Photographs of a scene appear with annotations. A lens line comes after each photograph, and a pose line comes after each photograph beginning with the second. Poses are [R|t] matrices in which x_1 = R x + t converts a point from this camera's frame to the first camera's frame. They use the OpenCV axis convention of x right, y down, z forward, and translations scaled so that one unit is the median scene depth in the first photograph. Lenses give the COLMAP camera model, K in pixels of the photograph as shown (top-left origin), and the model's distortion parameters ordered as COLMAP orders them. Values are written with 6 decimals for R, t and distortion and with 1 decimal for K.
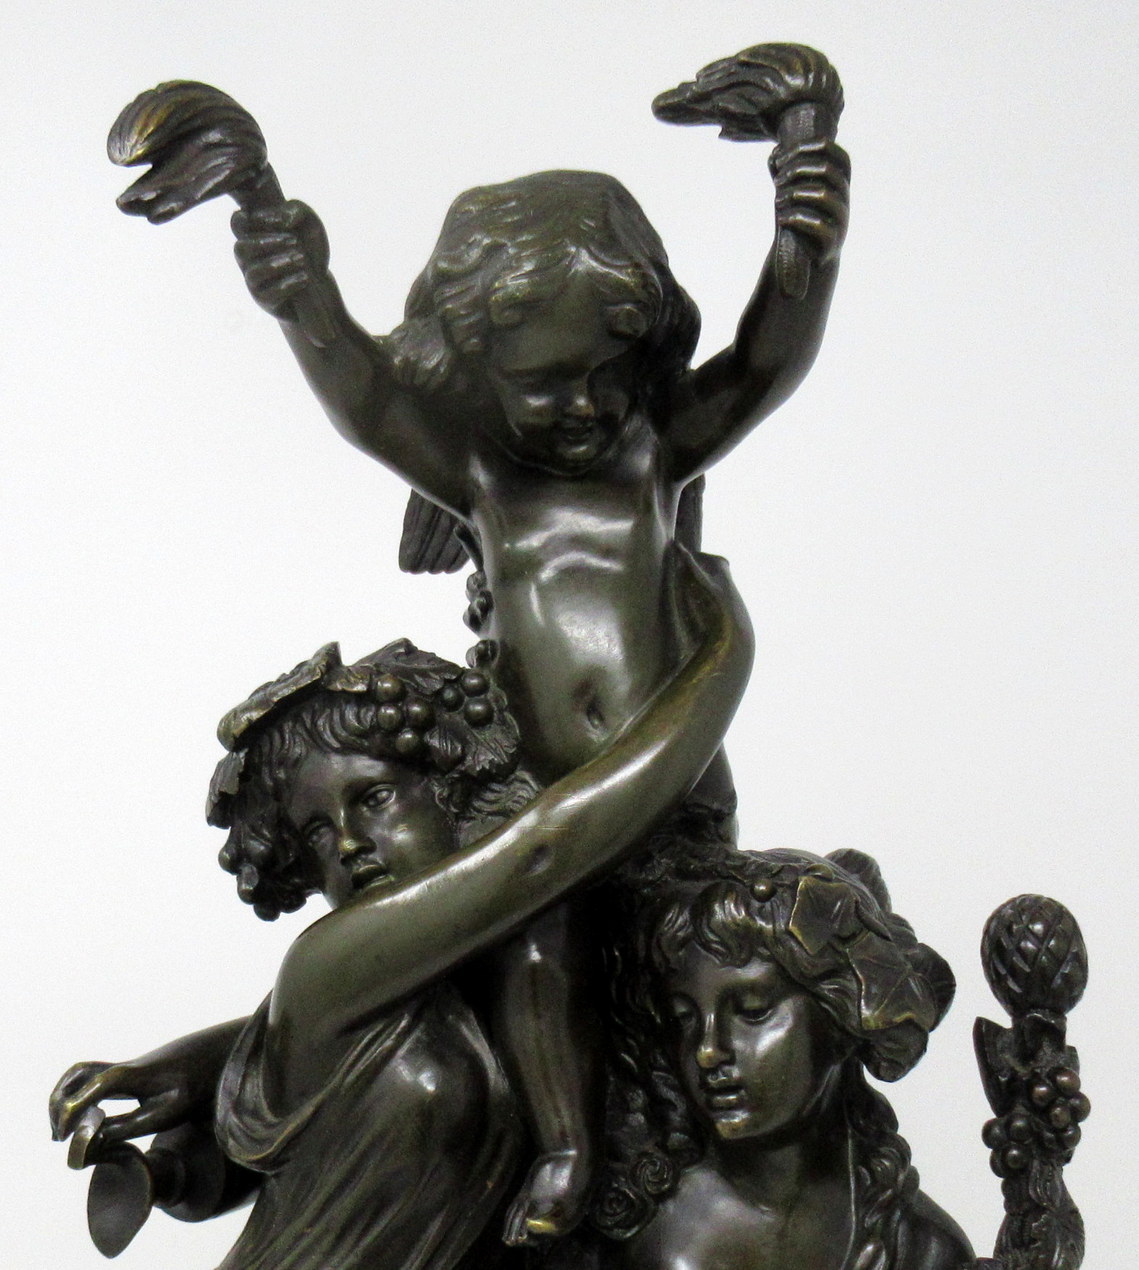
lens RADIAL K [[2160.6, 0, 618.0], [0, 2160.6, 809.5], [0, 0, 1]] dist [-0.019489, 0.090984]
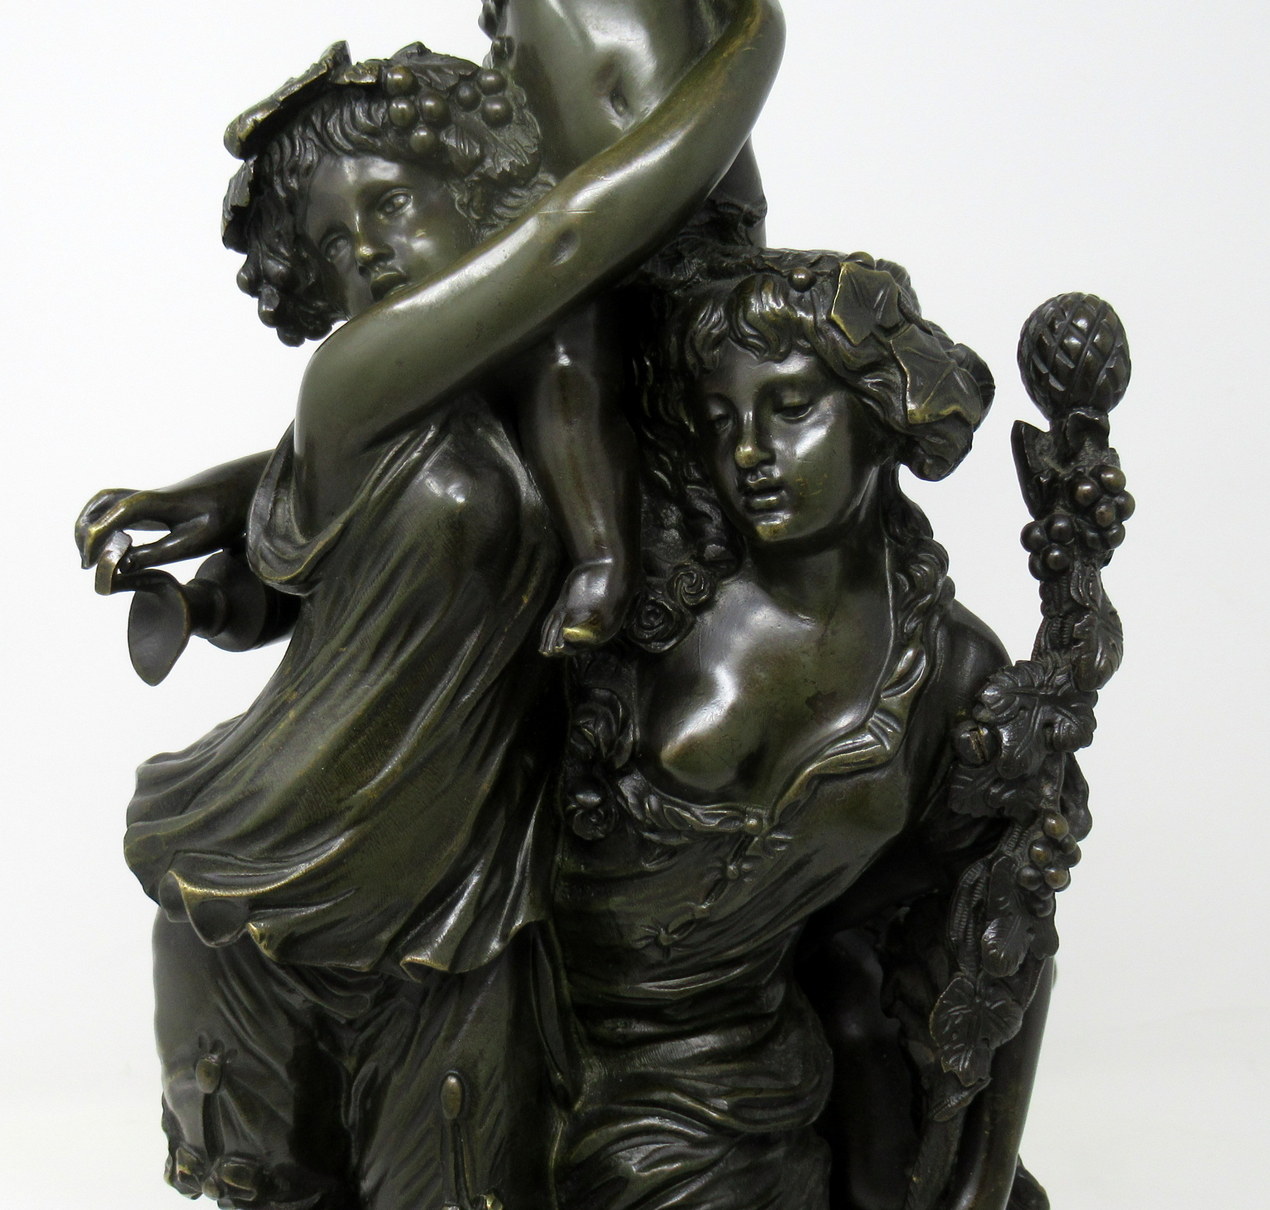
lens RADIAL K [[1567.3, 0, 638.0], [0, 1567.3, 637.2], [0, 0, 1]] dist [-0.001609, -0.033880]
pose [[0.999662, -0.025867, 0.002420, -0.010030], [0.025231, 0.988820, 0.146967, 0.086345], [-0.006194, -0.146856, 0.989138, 0.286658]]
